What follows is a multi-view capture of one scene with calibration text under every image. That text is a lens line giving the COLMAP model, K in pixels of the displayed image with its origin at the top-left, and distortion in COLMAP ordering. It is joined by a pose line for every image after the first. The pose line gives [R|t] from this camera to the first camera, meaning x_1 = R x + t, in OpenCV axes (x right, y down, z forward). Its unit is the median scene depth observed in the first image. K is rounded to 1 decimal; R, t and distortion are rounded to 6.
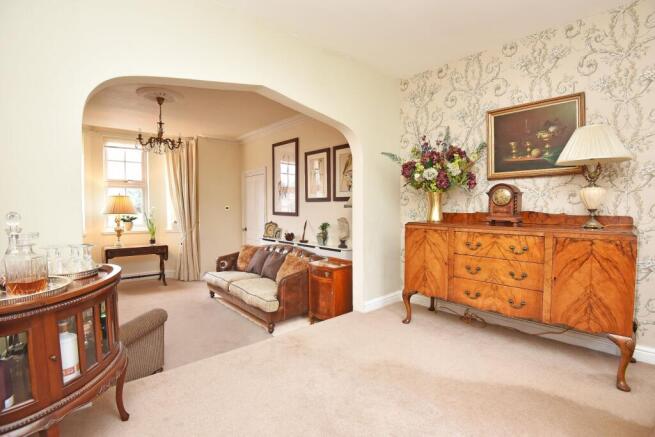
lens RADIAL K [[329.1, 0, 327.5], [0, 329.1, 218.5], [0, 0, 1]] dist [-0.041594, -0.000211]
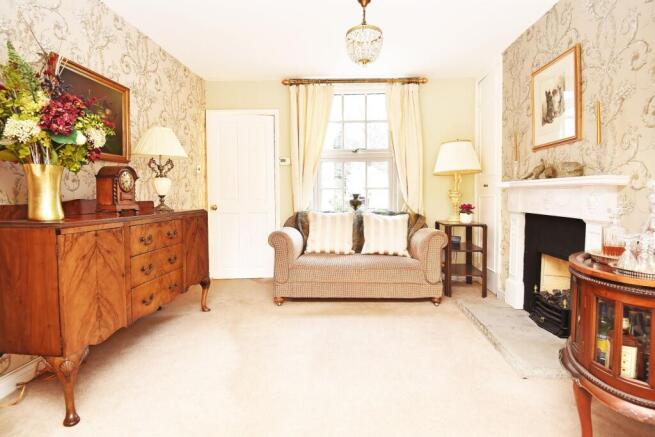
lens RADIAL K [[329.1, 0, 327.5], [0, 329.1, 218.5], [0, 0, 1]] dist [-0.041594, -0.000211]
pose [[-0.705788, -0.044120, 0.707048, -0.440450], [0.033735, 0.994833, 0.095752, -0.033163], [-0.707620, 0.091433, -0.700653, 1.222247]]
